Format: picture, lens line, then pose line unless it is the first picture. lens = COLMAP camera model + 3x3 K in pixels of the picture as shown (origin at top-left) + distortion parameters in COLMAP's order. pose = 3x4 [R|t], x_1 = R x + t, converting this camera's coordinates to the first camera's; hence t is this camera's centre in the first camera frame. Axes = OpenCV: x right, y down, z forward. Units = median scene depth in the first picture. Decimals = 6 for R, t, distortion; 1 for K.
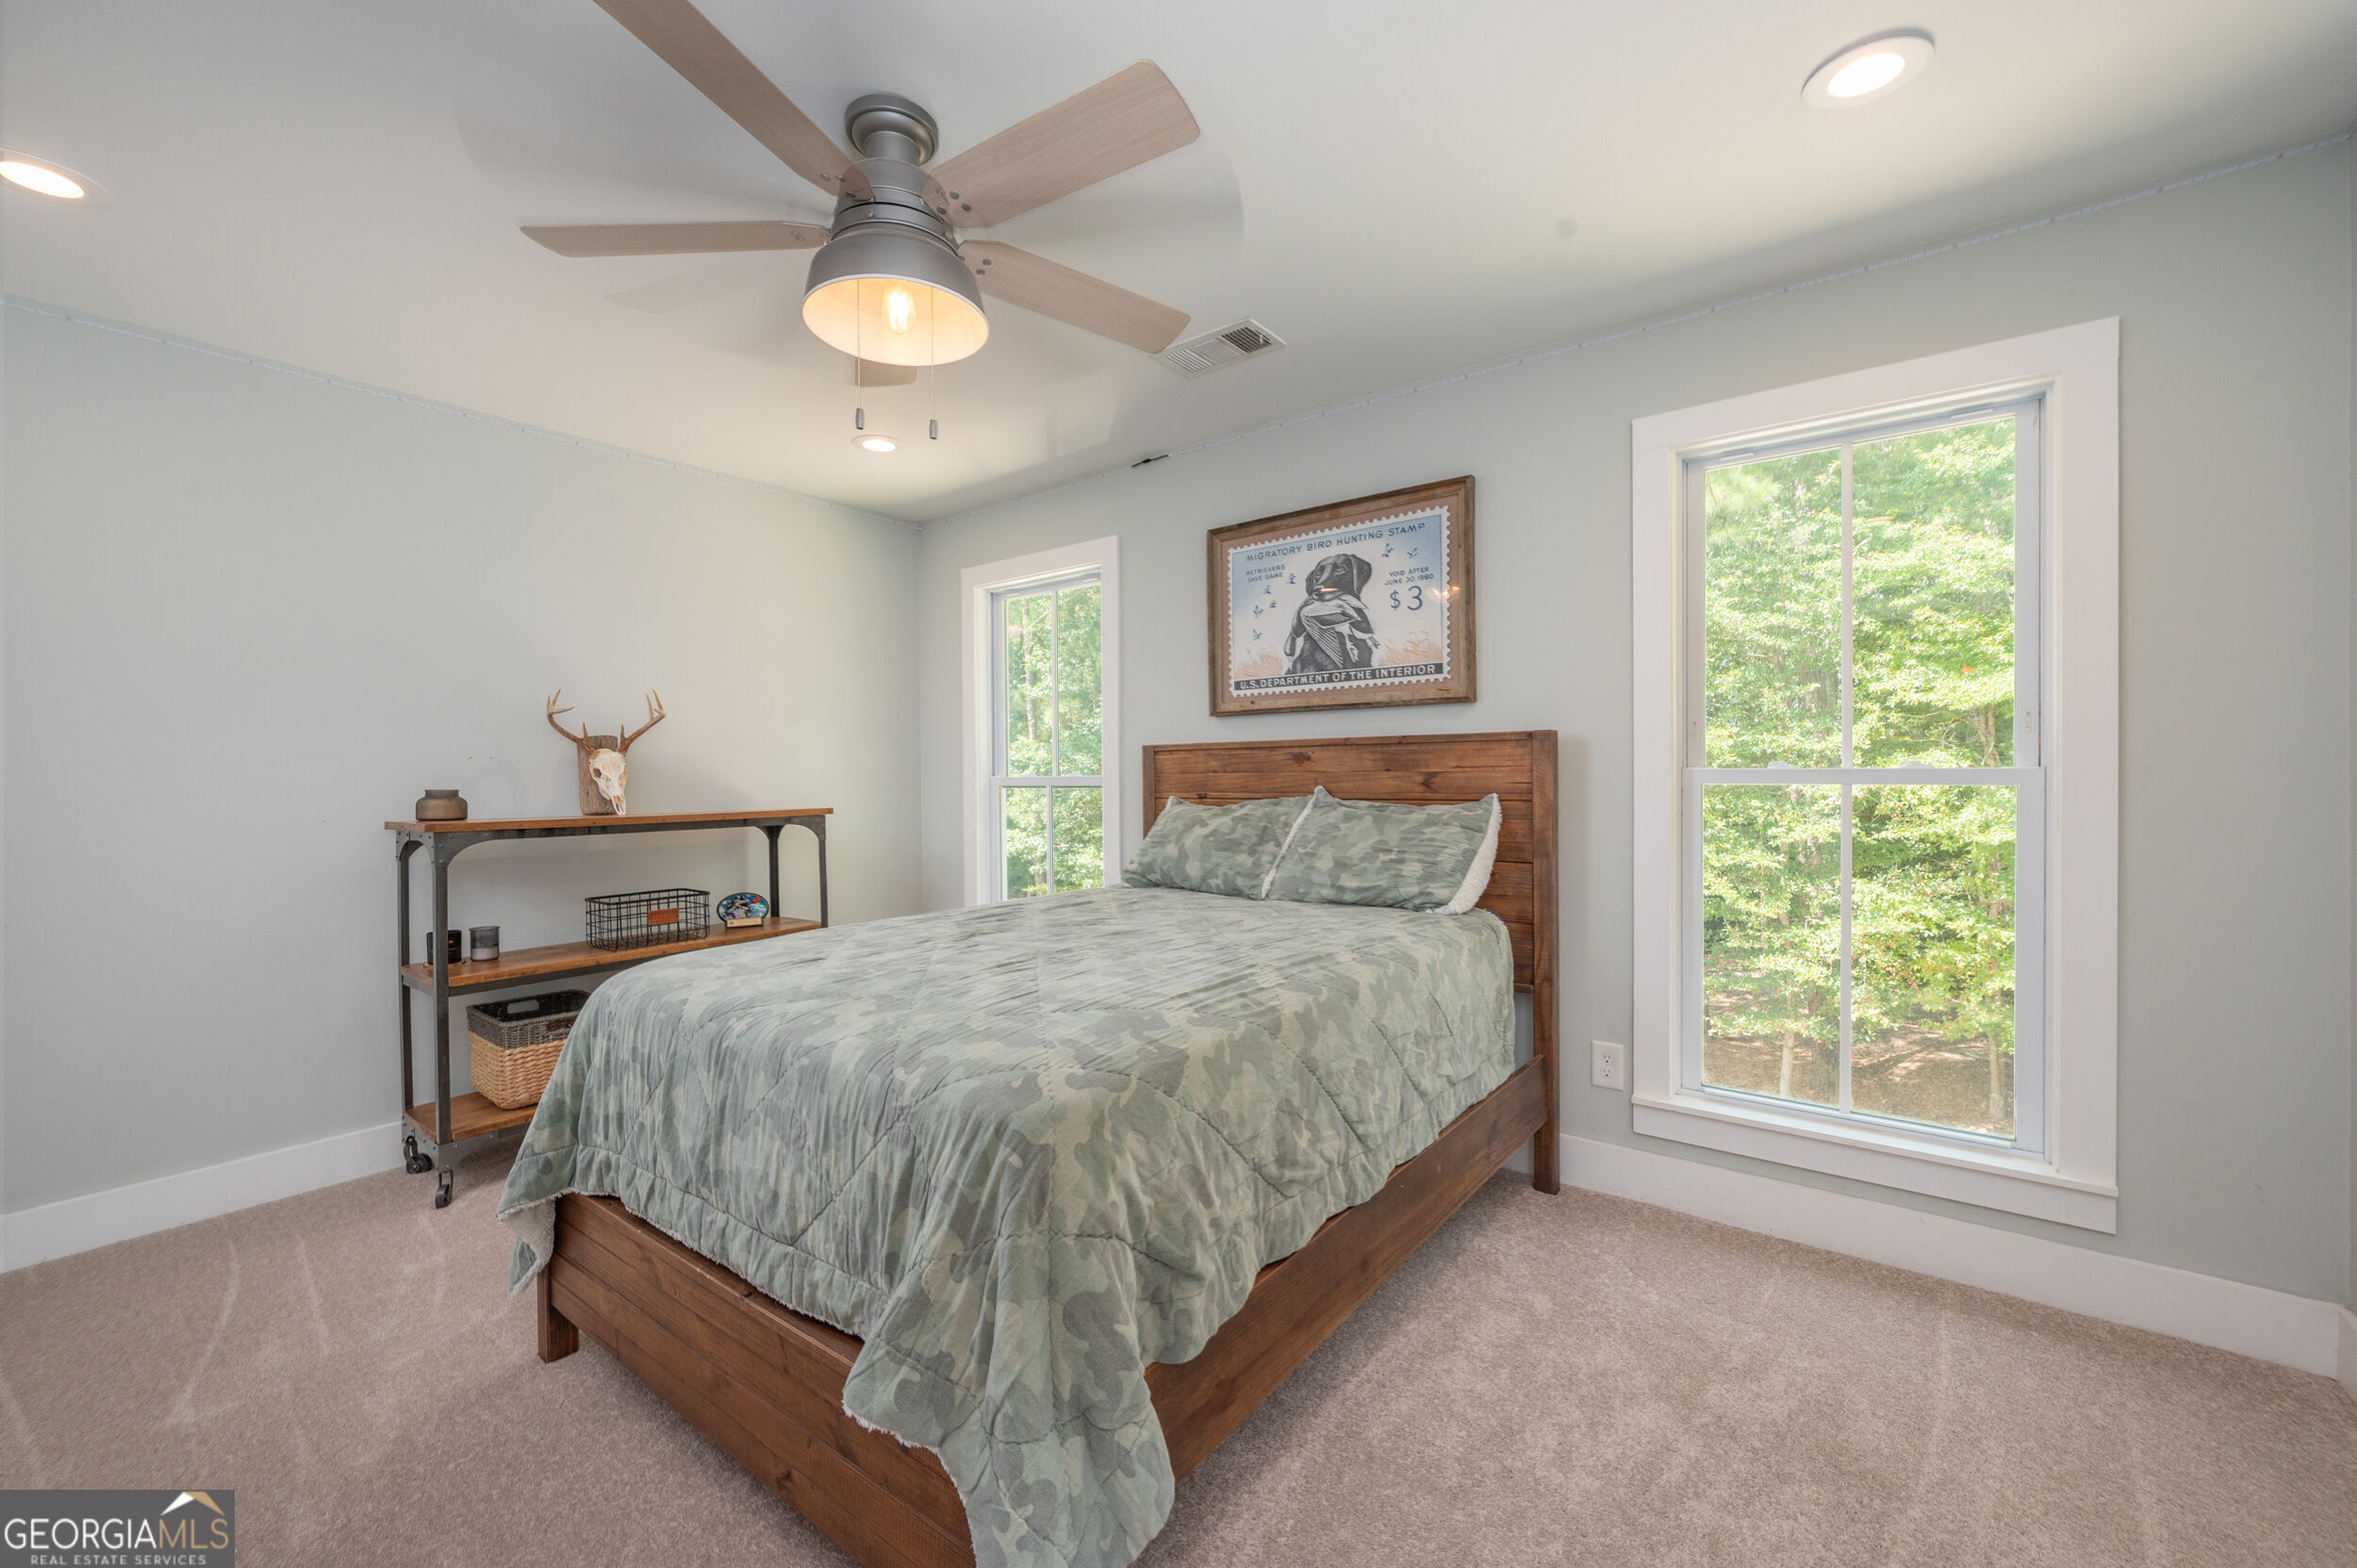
lens RADIAL K [[904.6, 0, 1214.9], [0, 904.6, 782.1], [0, 0, 1]] dist [0.000428, 0.000001]
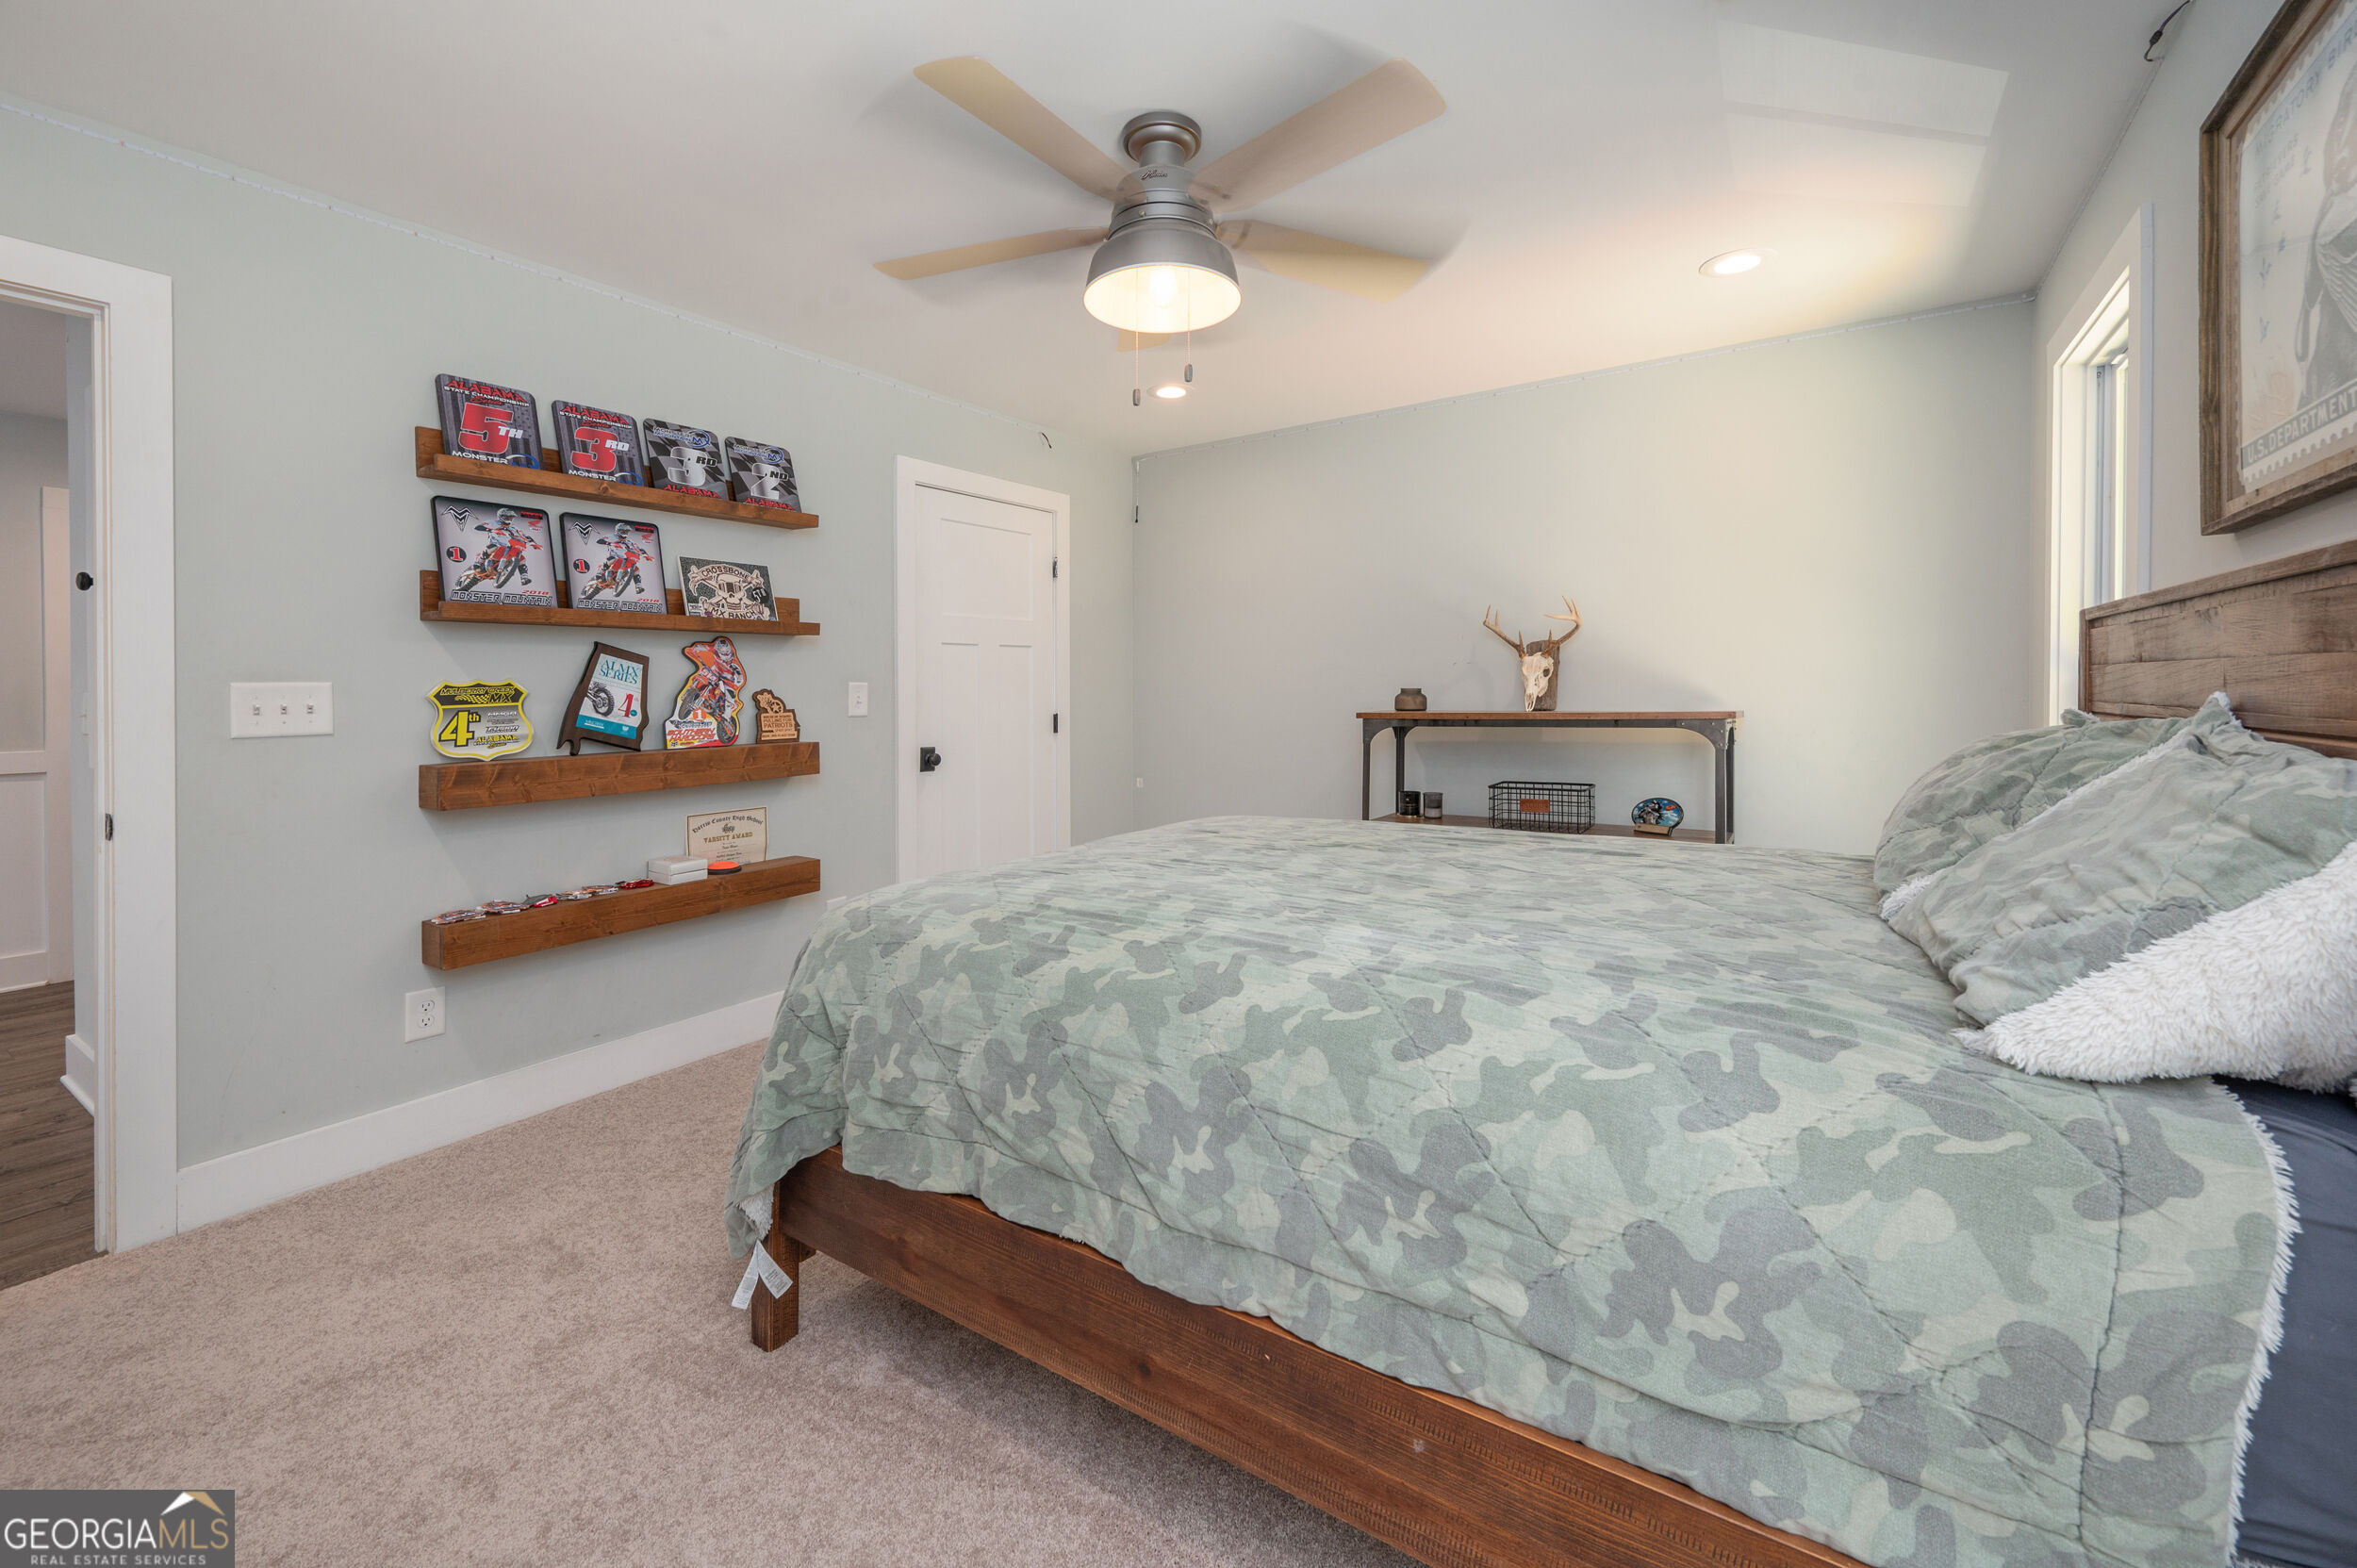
lens RADIAL K [[931.0, 0, 1225.2], [0, 931.0, 692.3], [0, 0, 1]] dist [0.000307, 0.000031]
pose [[0.094635, 0.010968, -0.995452, 0.517247], [0.007943, 0.999899, 0.011772, -0.004240], [0.995480, -0.009021, 0.094539, 0.575931]]
